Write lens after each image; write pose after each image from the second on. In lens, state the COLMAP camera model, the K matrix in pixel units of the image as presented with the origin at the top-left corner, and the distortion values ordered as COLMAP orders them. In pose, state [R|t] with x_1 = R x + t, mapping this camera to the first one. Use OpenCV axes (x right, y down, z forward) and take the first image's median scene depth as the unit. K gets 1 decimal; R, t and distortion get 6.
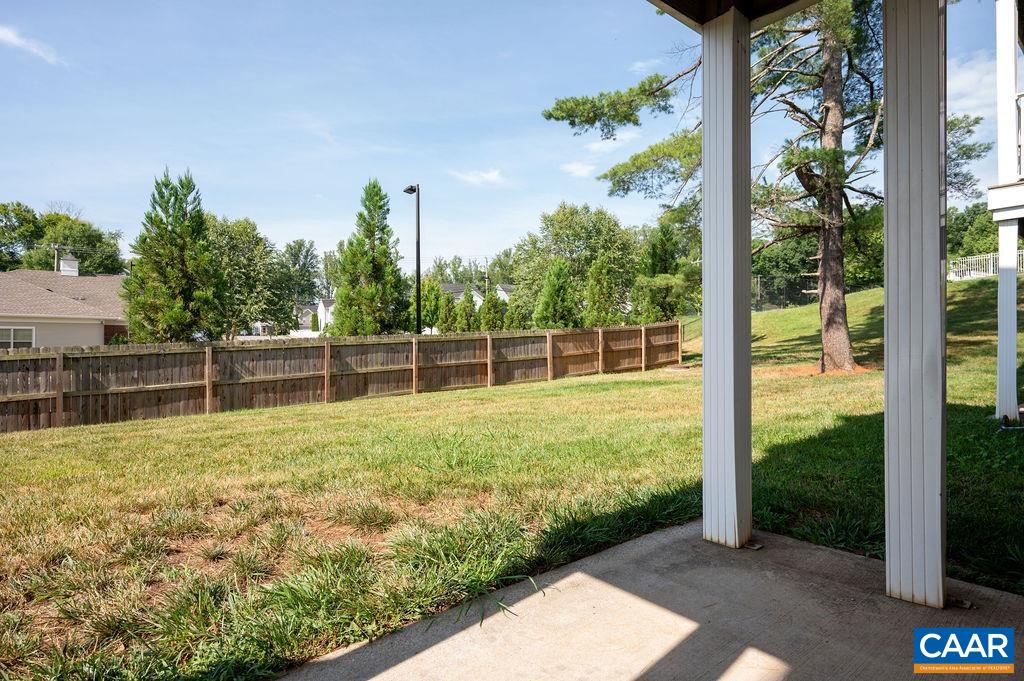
lens RADIAL K [[563.0, 0, 512.0], [0, 563.0, 344.8], [0, 0, 1]] dist [-0.048433, -0.000157]
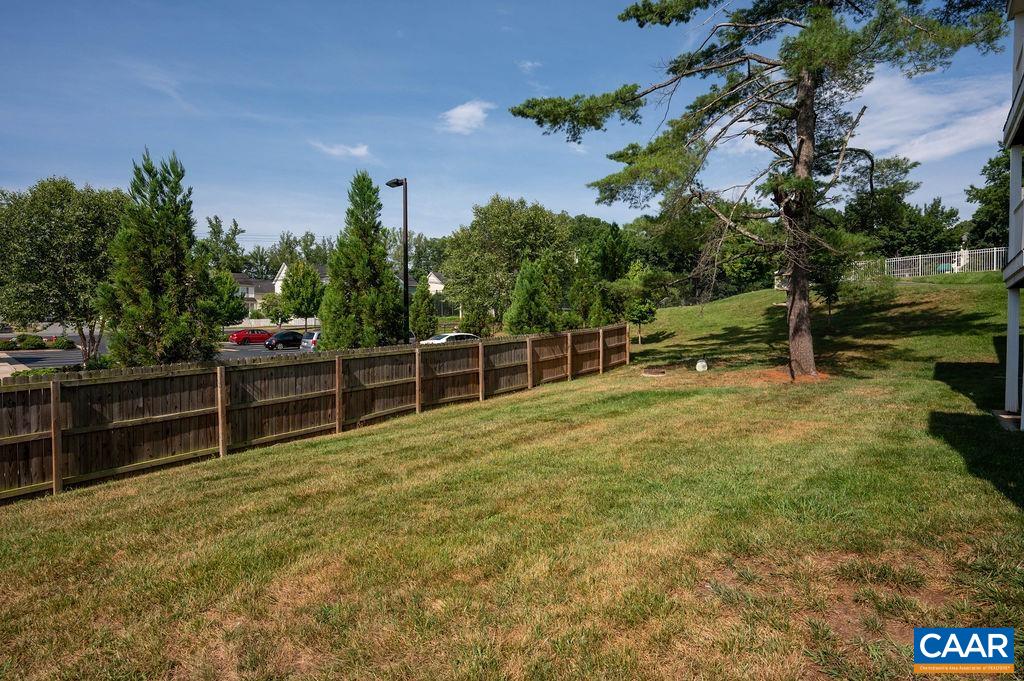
lens RADIAL K [[585.5, 0, 511.3], [0, 585.5, 339.5], [0, 0, 1]] dist [-0.067578, 0.000723]
pose [[0.967056, 0.001616, 0.254559, -0.230017], [-0.006299, 0.999826, 0.017586, -0.037759], [-0.254486, -0.018610, 0.966897, 0.024921]]
